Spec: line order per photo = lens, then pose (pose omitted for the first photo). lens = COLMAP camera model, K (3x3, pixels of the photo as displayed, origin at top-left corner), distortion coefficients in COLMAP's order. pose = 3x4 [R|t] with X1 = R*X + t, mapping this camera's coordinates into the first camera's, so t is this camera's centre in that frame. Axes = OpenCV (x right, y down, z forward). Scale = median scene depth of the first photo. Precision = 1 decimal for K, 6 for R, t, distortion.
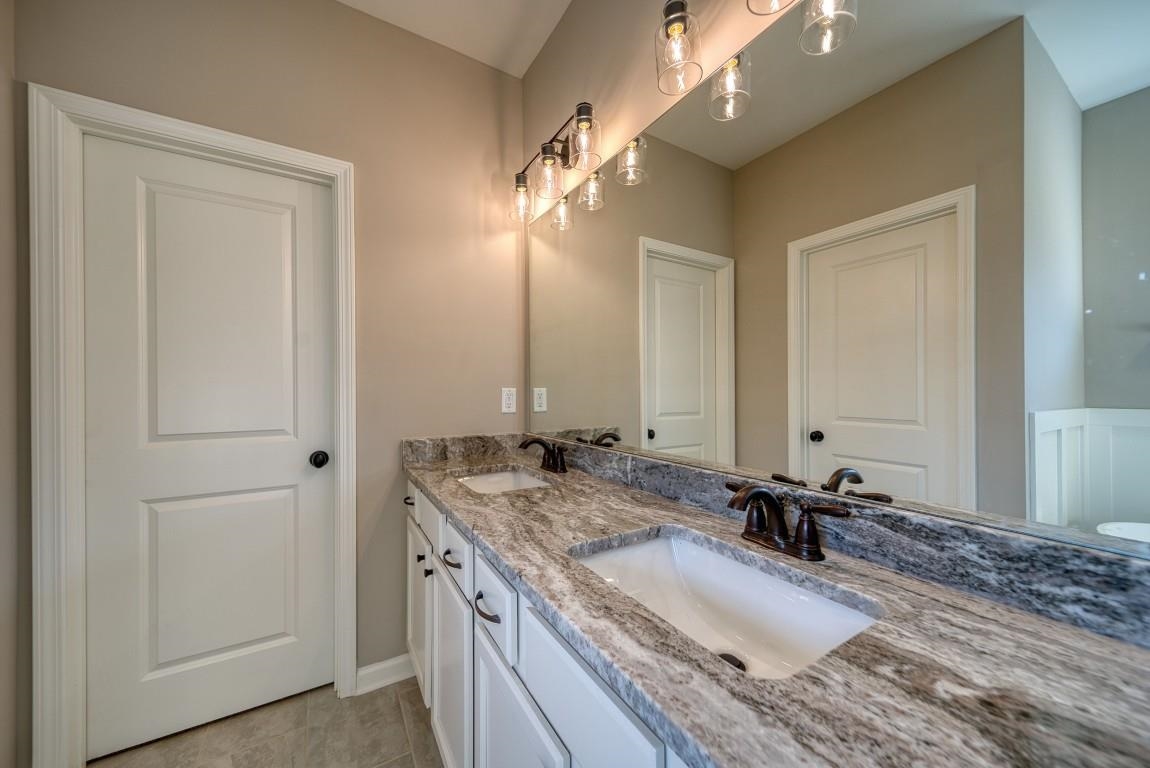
lens RADIAL K [[405.1, 0, 568.4], [0, 405.1, 387.4], [0, 0, 1]] dist [-0.000118, -0.001273]
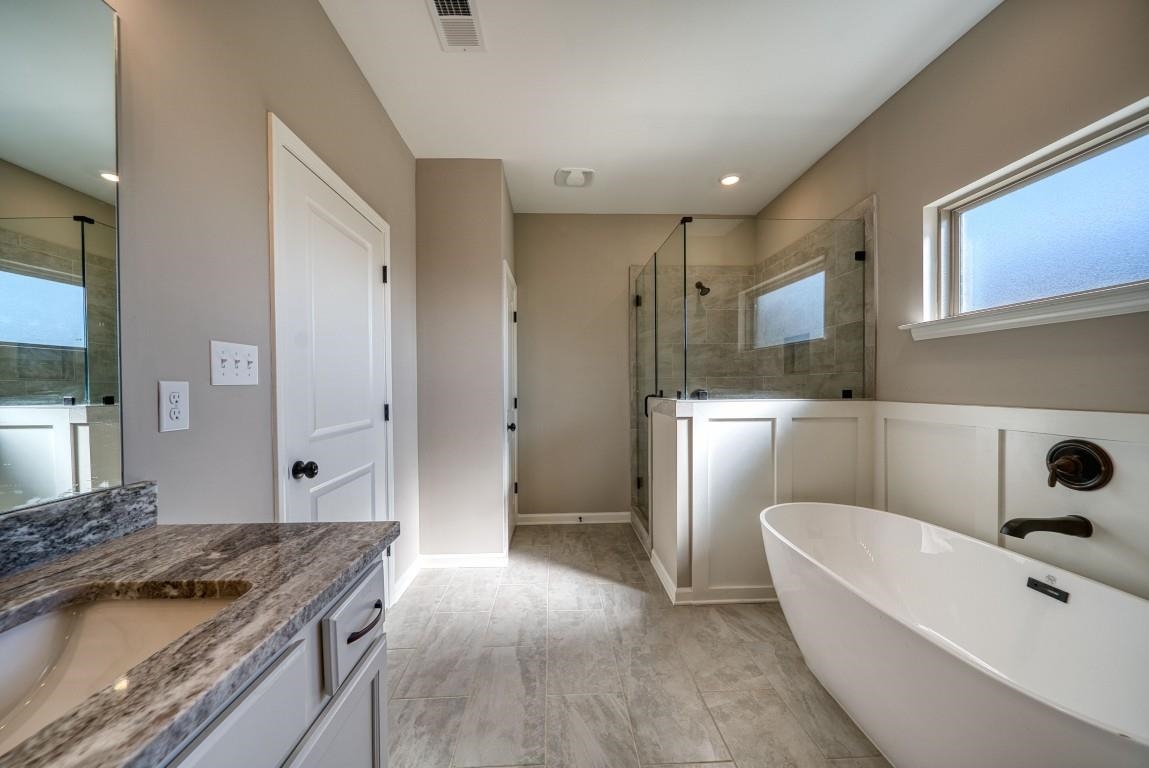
lens RADIAL K [[404.7, 0, 571.5], [0, 404.7, 390.0], [0, 0, 1]] dist [-0.000118, -0.001273]
pose [[-0.879038, 0.008440, 0.476677, -0.885460], [0.008870, 0.999960, -0.001349, 0.016101], [-0.476669, 0.003042, -0.879078, 1.231559]]
